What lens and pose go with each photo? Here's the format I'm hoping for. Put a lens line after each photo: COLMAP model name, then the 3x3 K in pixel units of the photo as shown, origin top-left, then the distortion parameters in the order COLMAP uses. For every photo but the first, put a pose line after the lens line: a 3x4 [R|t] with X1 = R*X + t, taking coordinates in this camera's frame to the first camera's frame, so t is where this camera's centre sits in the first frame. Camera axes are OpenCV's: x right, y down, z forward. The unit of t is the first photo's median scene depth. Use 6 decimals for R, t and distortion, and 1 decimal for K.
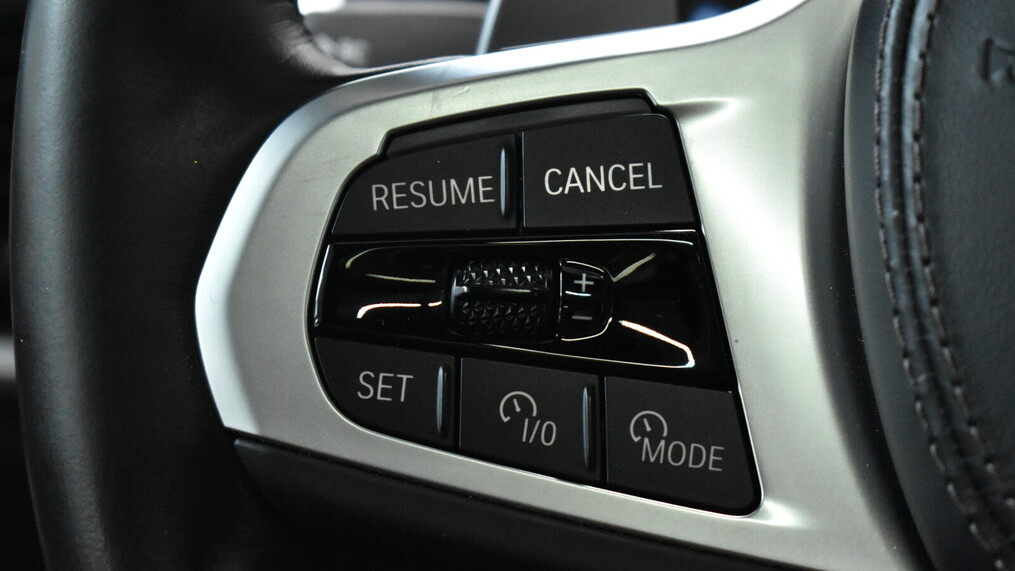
lens RADIAL K [[2351.1, 0, 508.4], [0, 2351.1, 286.7], [0, 0, 1]] dist [0.032067, 0.000000]
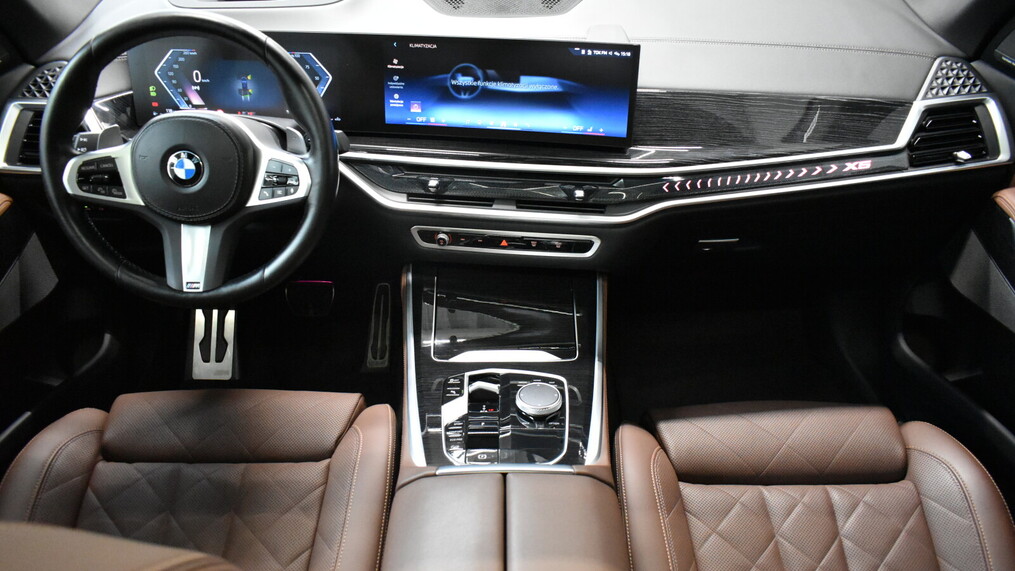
lens RADIAL K [[783.5, 0, 507.5], [0, 783.5, 290.4], [0, 0, 1]] dist [-0.013459, 0.010884]
pose [[0.957148, -0.085396, 0.276721, 0.700504], [0.003545, 0.958918, 0.283661, -0.470084], [-0.289576, -0.270525, 0.918130, -2.657412]]
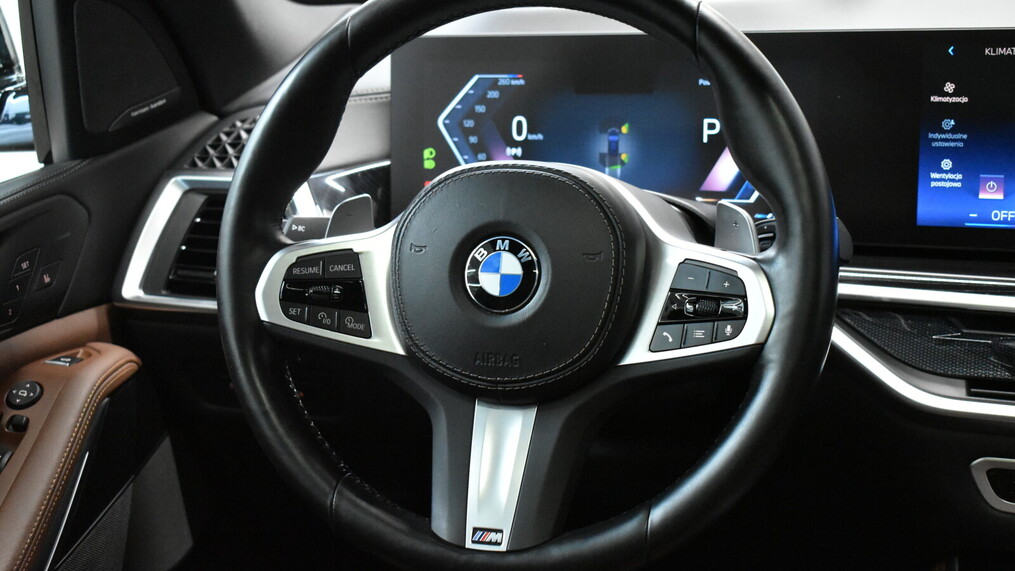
lens RADIAL K [[1584.4, 0, 507.8], [0, 1584.4, 284.5], [0, 0, 1]] dist [-0.025404, 0.000000]
pose [[0.999800, 0.010956, -0.016743, 0.423359], [-0.010793, 0.999894, 0.009757, -0.046953], [0.016848, -0.009574, 0.999812, -2.152266]]
